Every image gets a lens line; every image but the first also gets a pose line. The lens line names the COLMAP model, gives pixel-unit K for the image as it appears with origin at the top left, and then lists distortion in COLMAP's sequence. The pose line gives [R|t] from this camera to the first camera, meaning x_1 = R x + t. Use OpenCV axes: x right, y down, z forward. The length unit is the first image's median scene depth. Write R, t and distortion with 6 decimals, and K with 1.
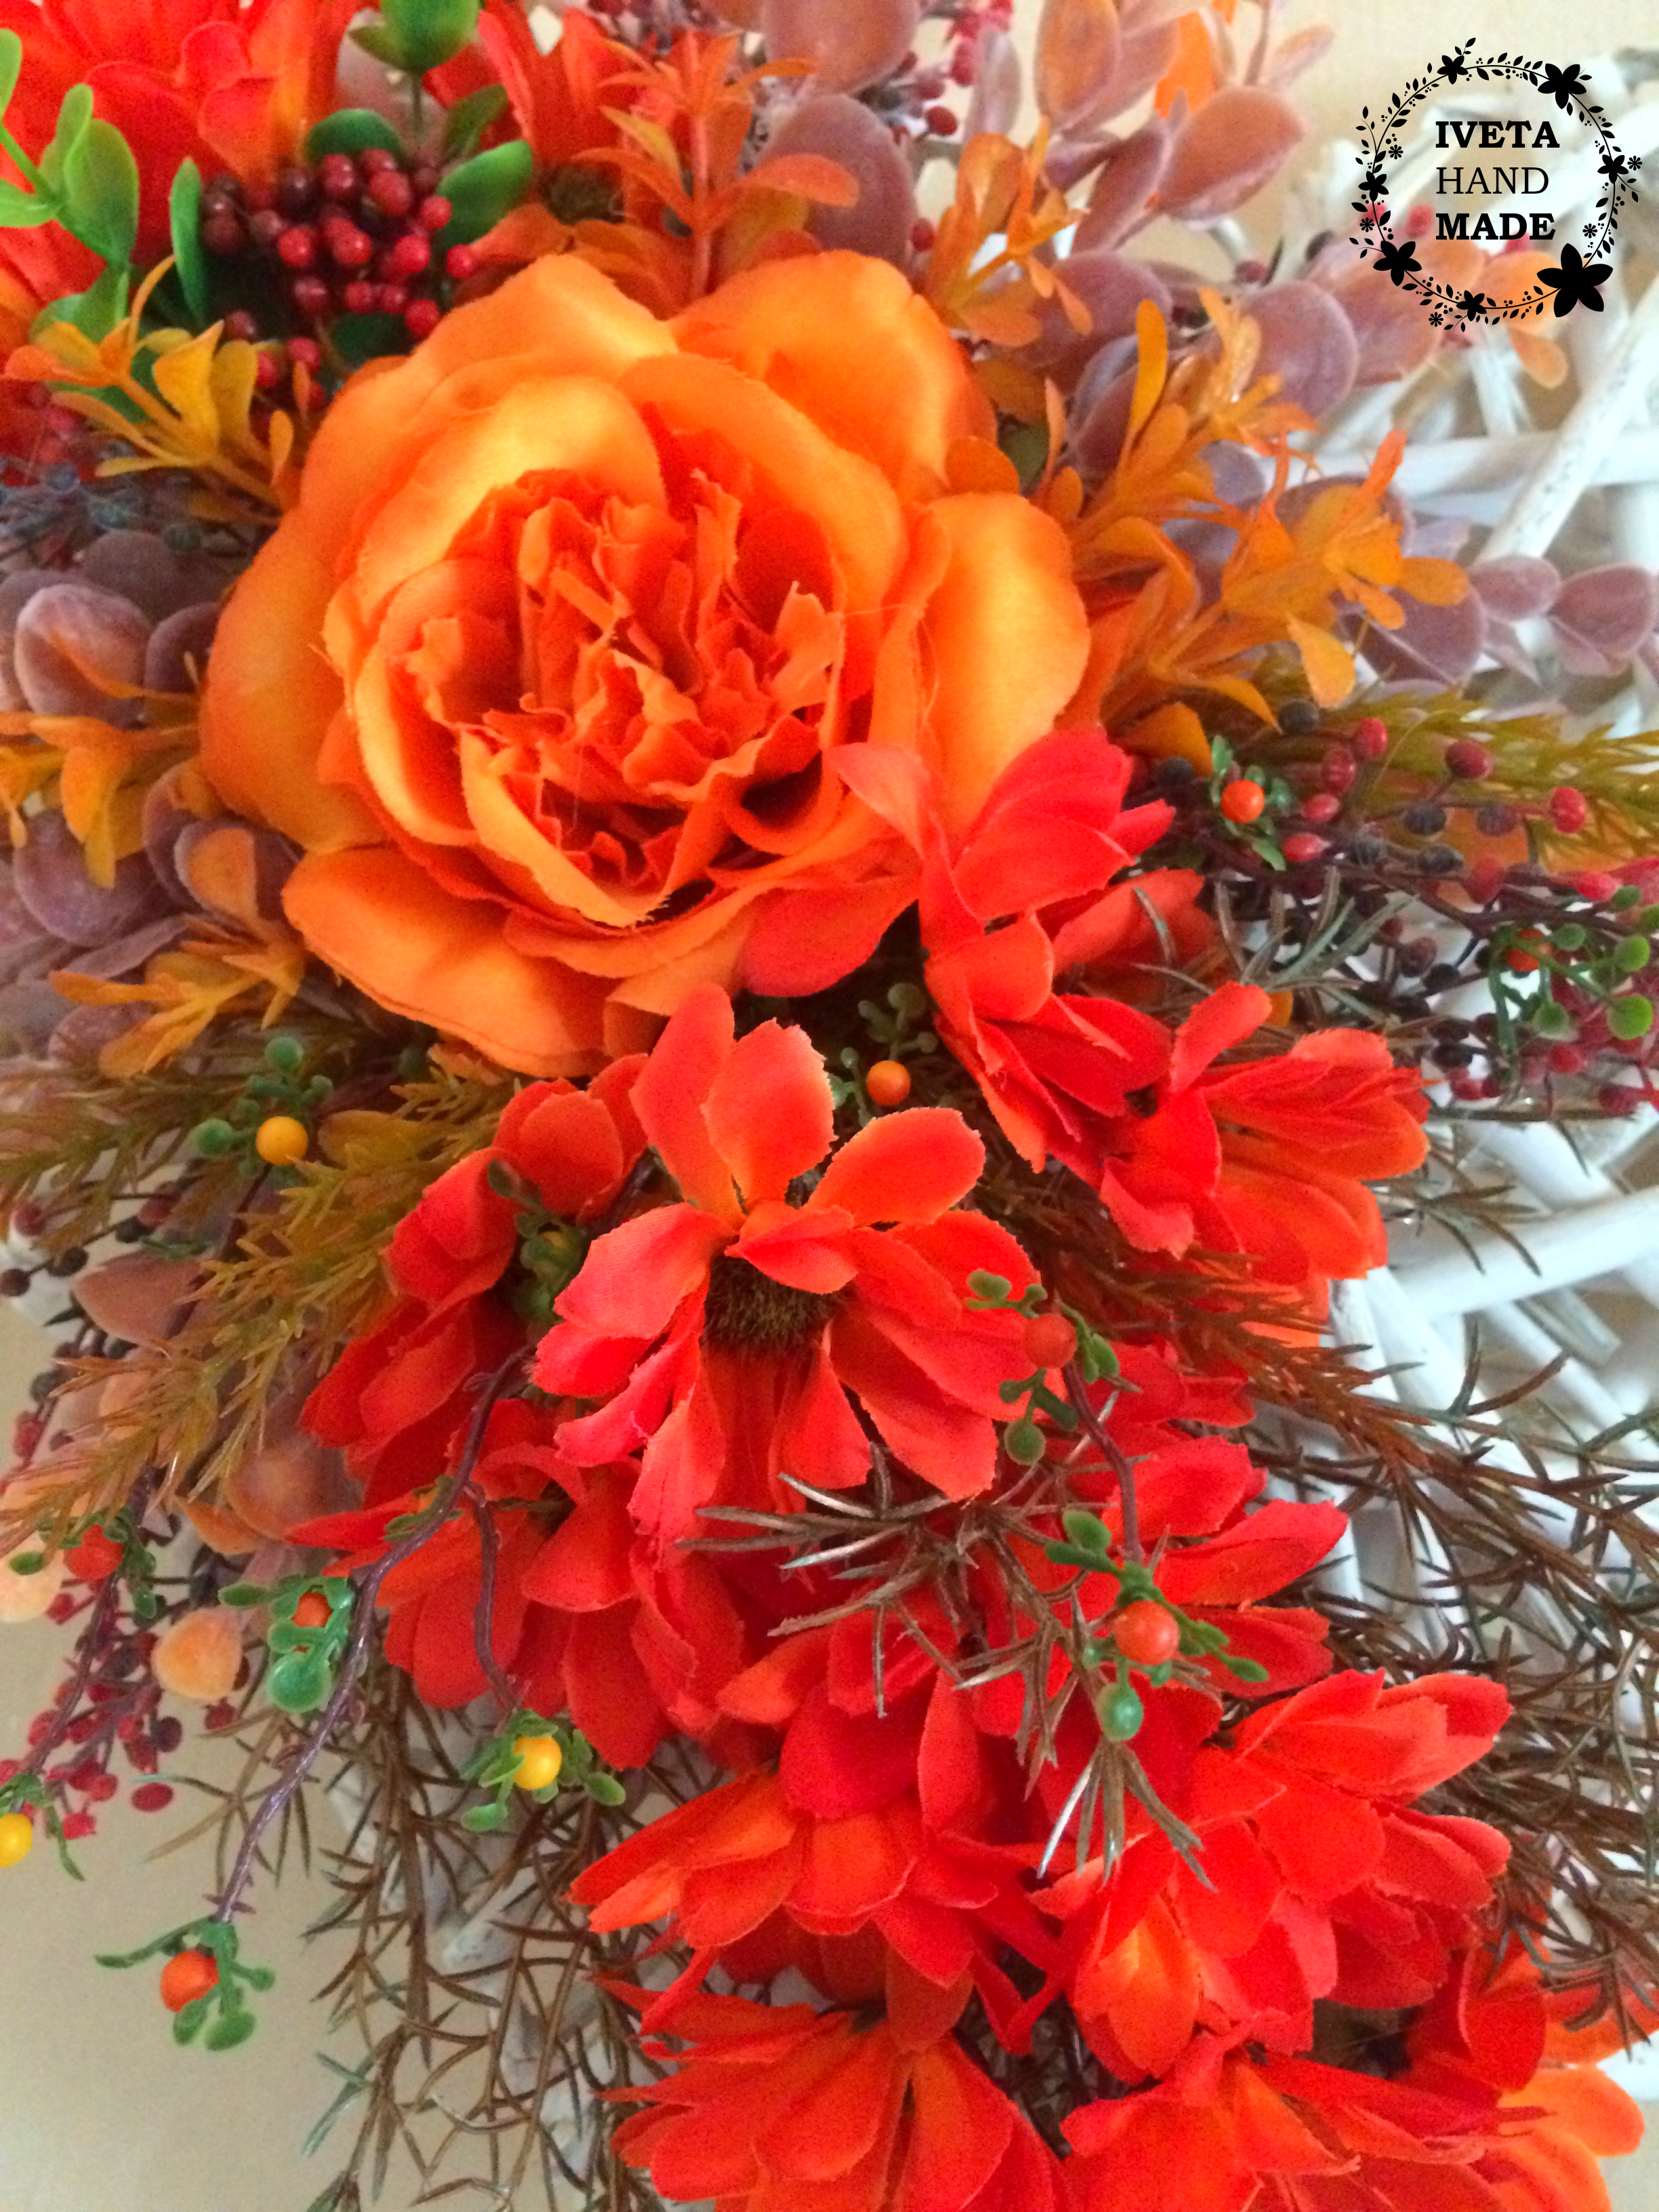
lens RADIAL K [[1926.1, 0, 835.2], [0, 1926.1, 1101.4], [0, 0, 1]] dist [0.109931, -0.191195]
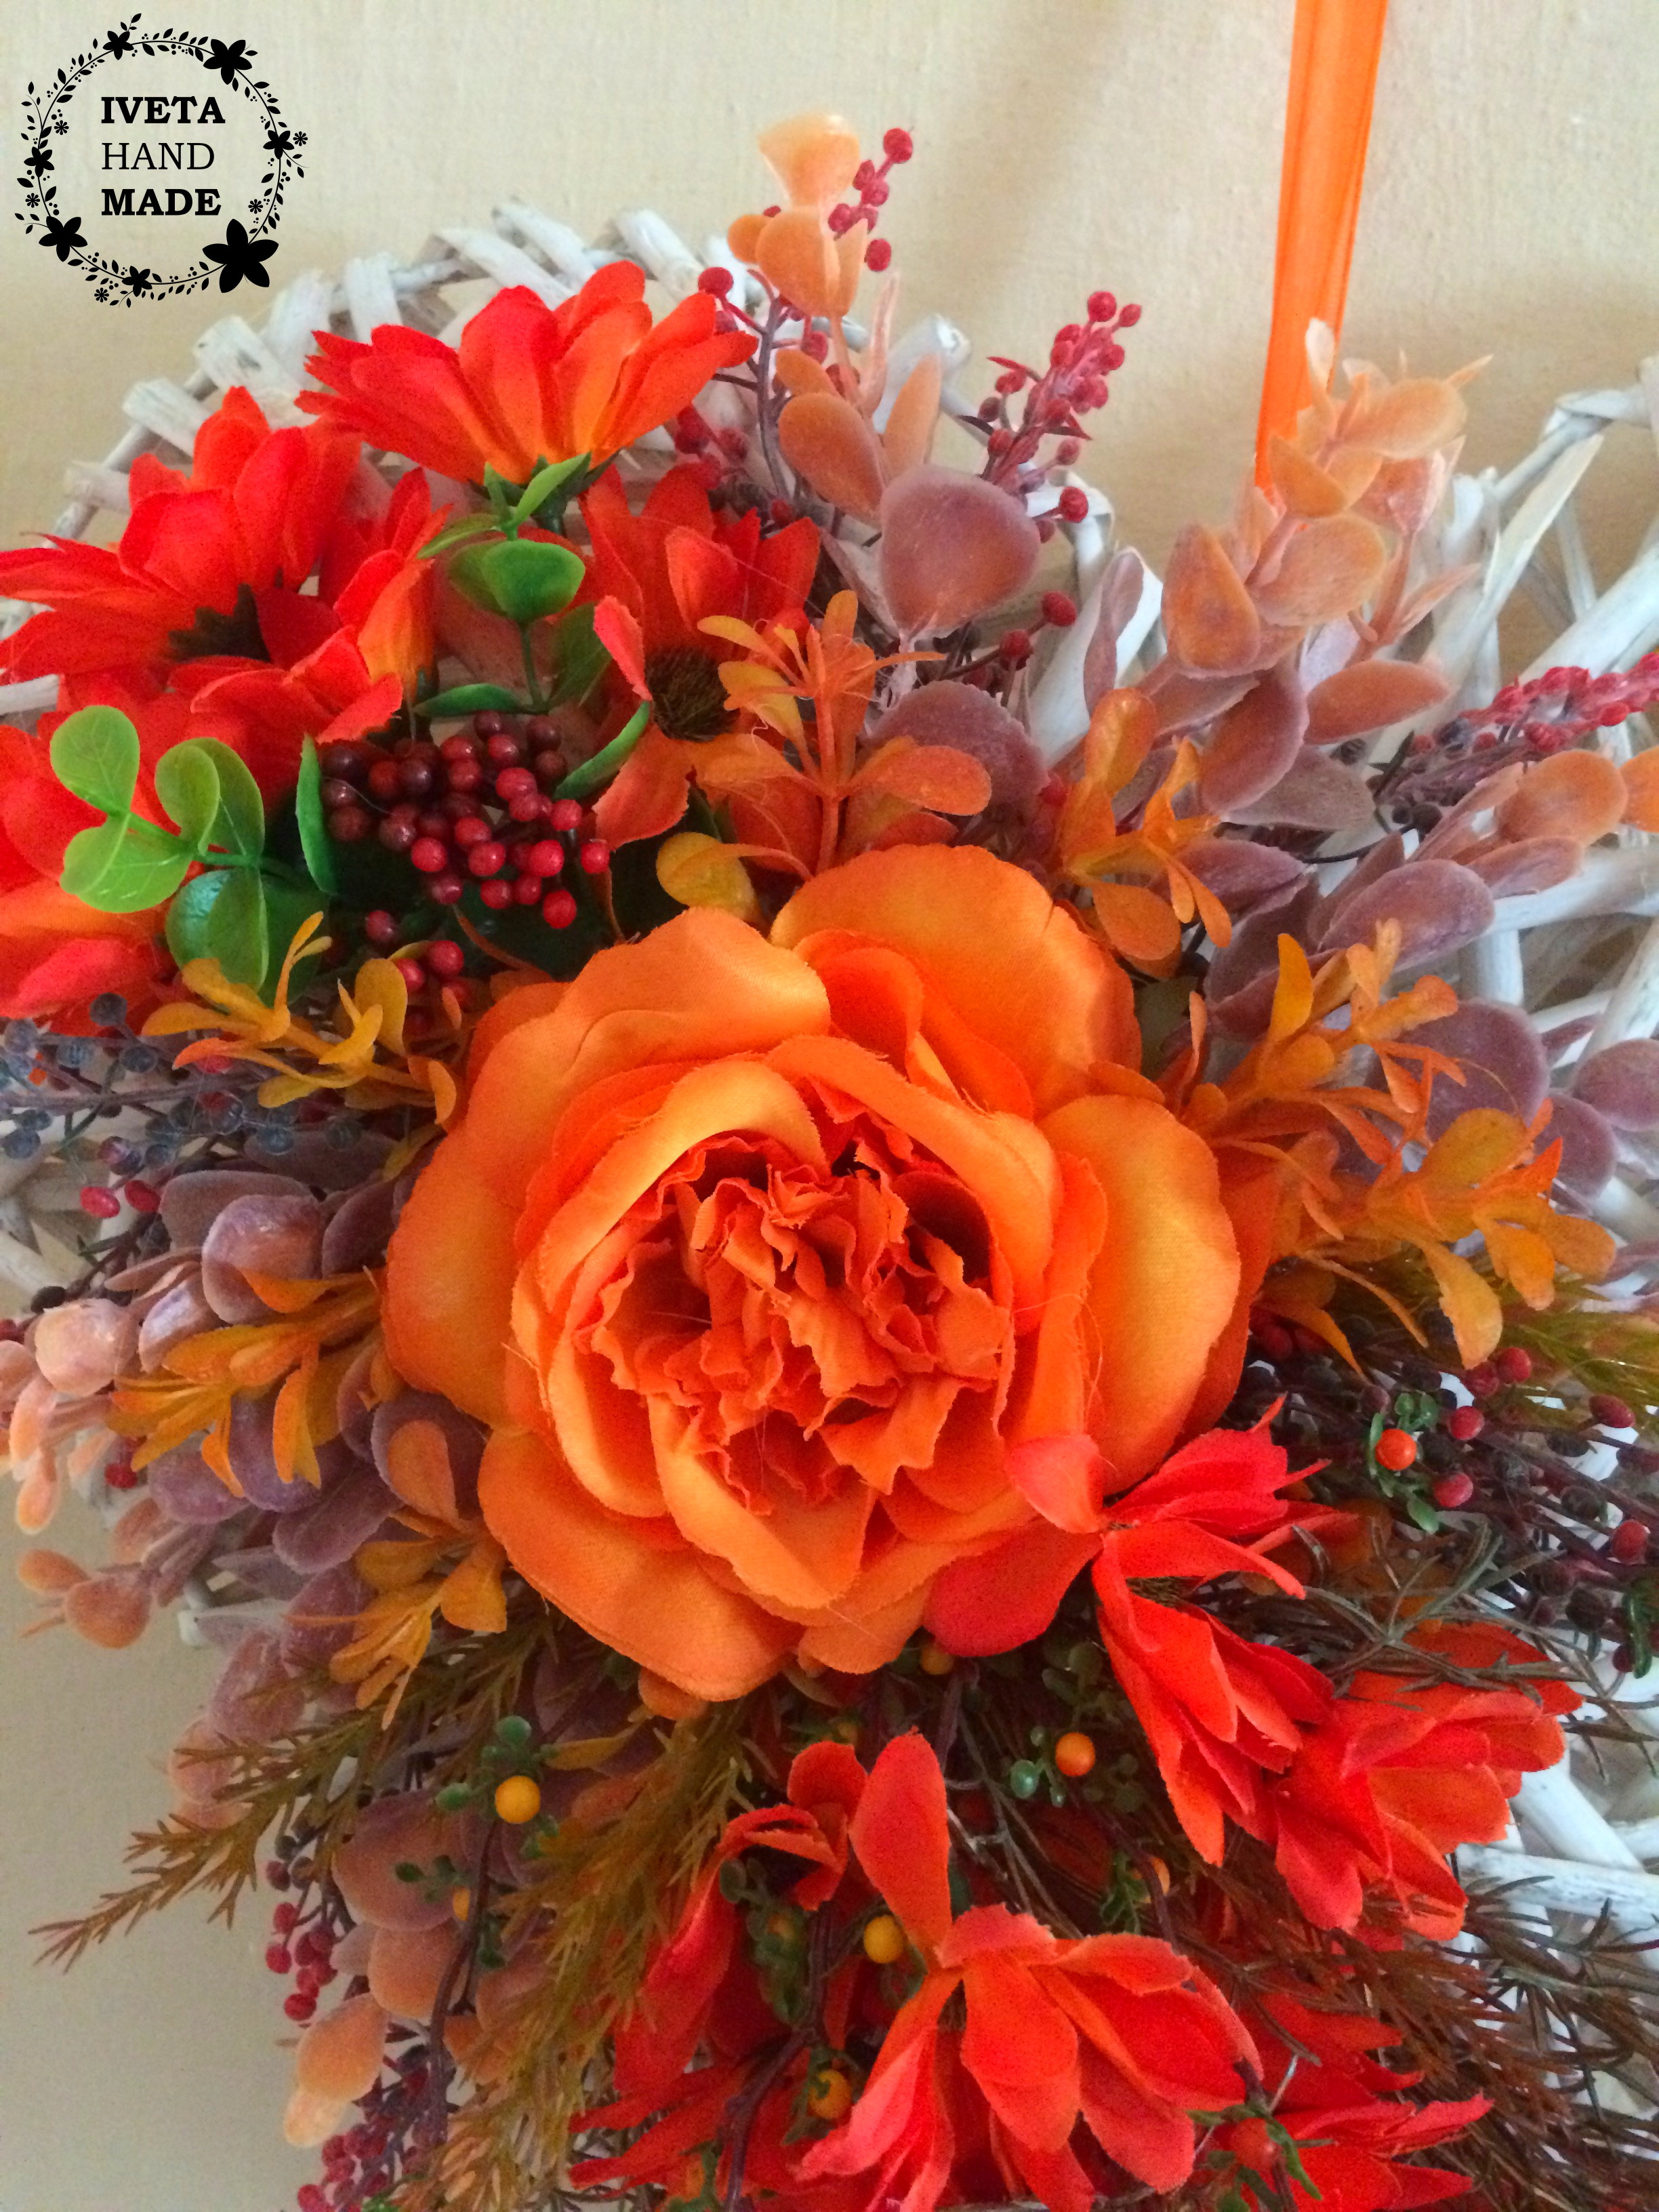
lens RADIAL K [[1925.9, 0, 821.1], [0, 1925.9, 1100.4], [0, 0, 1]] dist [0.118344, -0.207392]
pose [[0.998417, -0.052991, -0.018827, -0.069475], [0.055756, 0.976427, 0.208520, -0.560438], [0.007334, -0.209240, 0.977837, 0.005778]]
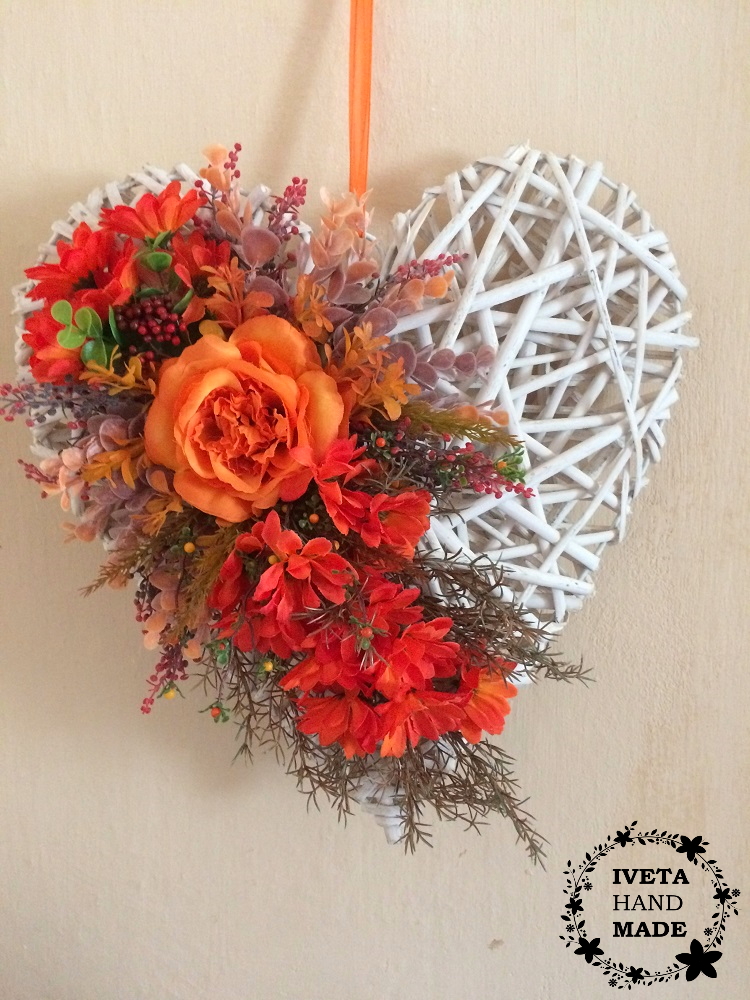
lens RADIAL K [[857.7, 0, 375.0], [0, 857.7, 500.0], [0, 0, 1]] dist [0.117380, -0.189692]
pose [[0.986958, -0.160915, 0.004412, 0.160359], [0.155830, 0.961930, 0.224518, -0.469112], [-0.040372, -0.220902, 0.974460, -0.984011]]
